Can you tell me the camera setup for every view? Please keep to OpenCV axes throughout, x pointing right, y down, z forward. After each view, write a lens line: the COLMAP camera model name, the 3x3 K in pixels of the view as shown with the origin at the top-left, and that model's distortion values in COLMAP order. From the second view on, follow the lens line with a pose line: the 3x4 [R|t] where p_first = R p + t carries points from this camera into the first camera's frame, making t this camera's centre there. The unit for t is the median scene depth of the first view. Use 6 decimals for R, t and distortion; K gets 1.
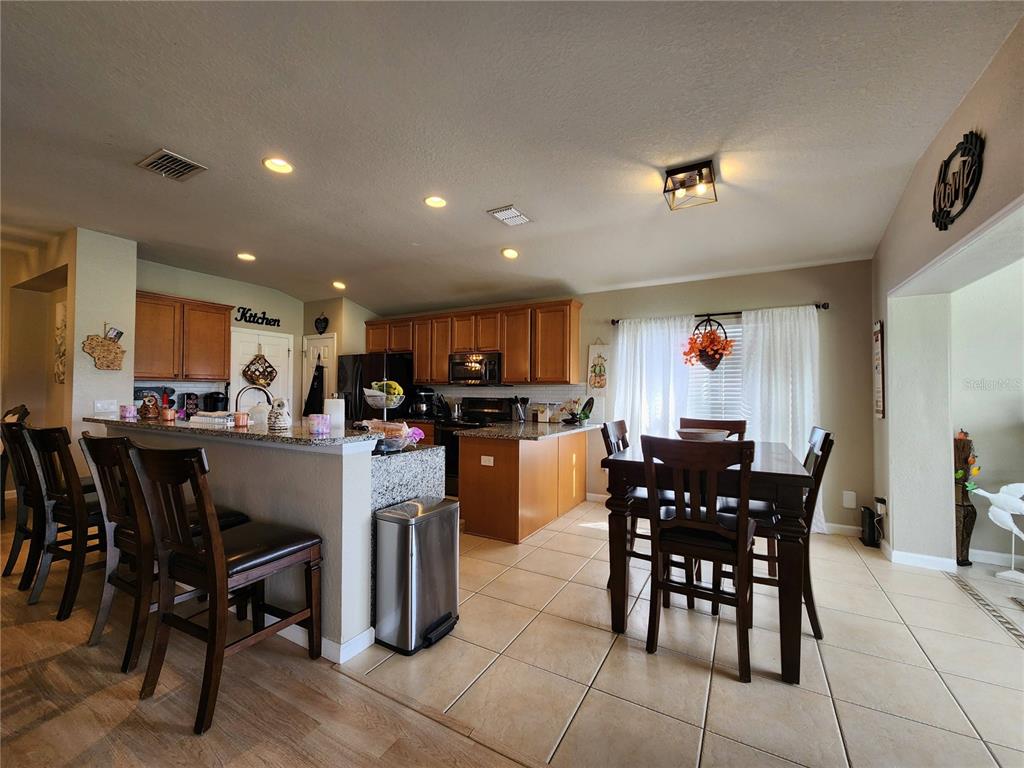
lens RADIAL K [[415.2, 0, 512.0], [0, 415.2, 384.0], [0, 0, 1]] dist [0.001648, -0.002943]
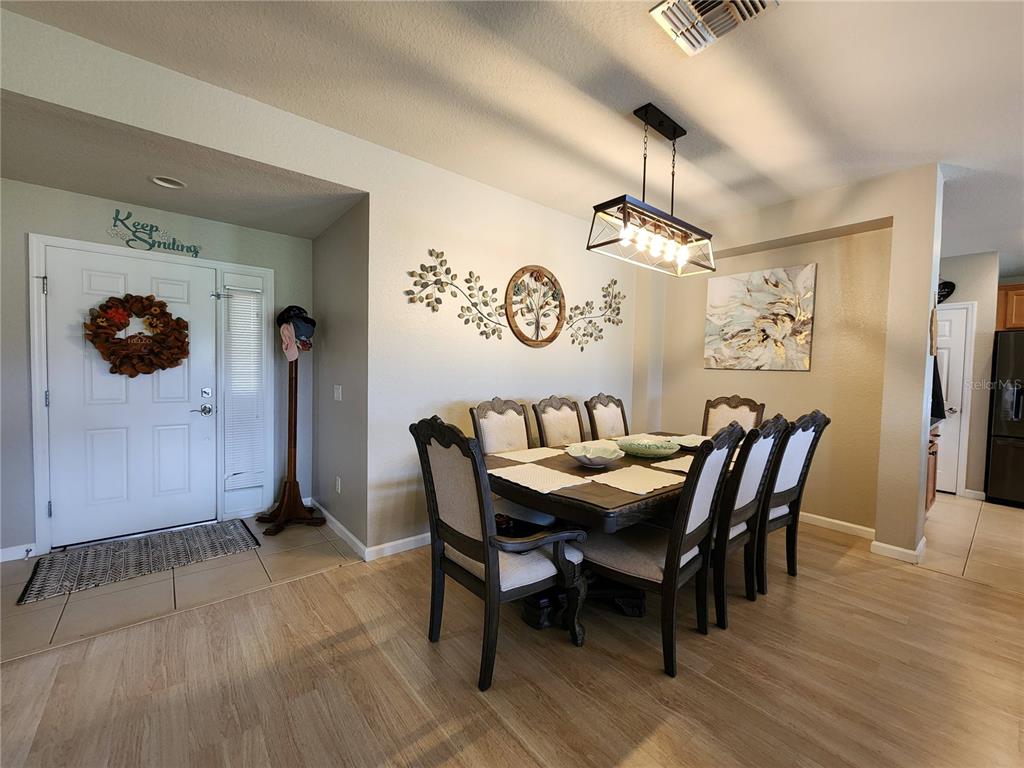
lens RADIAL K [[415.2, 0, 512.0], [0, 415.2, 384.0], [0, 0, 1]] dist [0.001648, -0.002943]
pose [[0.933749, 0.022787, -0.357203, -1.172312], [-0.003200, 0.998463, 0.055328, -0.018208], [0.357914, -0.050520, 0.932387, 0.014316]]
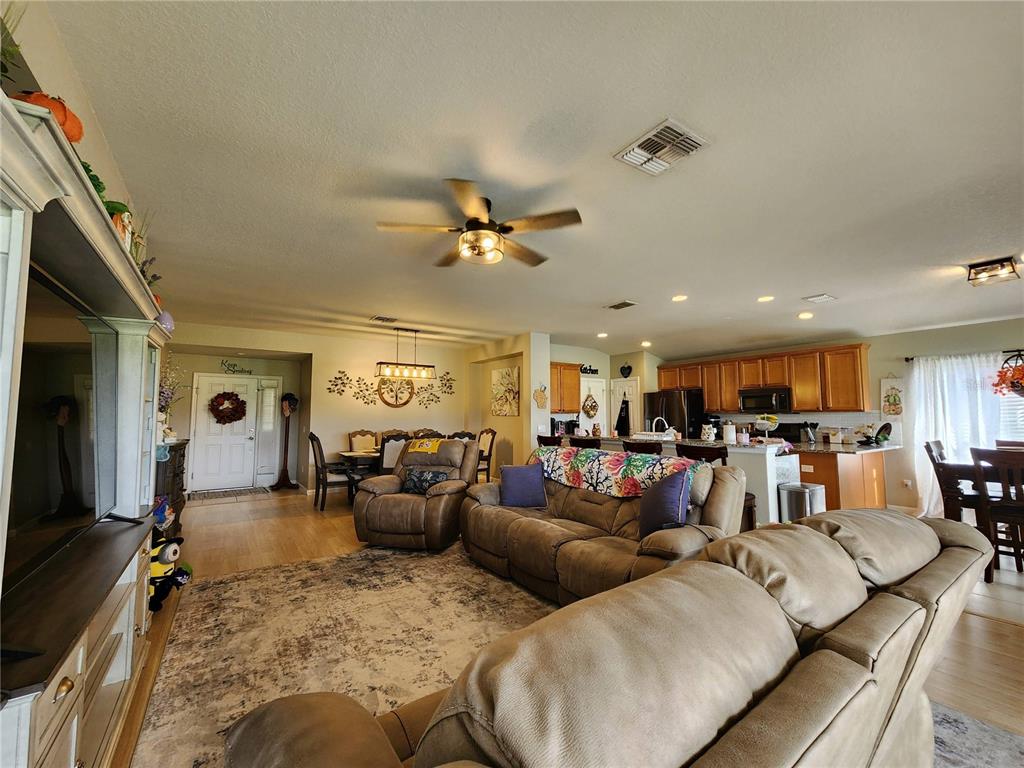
lens RADIAL K [[415.2, 0, 512.0], [0, 415.2, 384.0], [0, 0, 1]] dist [0.001648, -0.002943]
pose [[0.898718, -0.044691, -0.436243, -0.252912], [0.019819, 0.997916, -0.061403, -0.026994], [0.438079, 0.046539, 0.897731, -0.550437]]
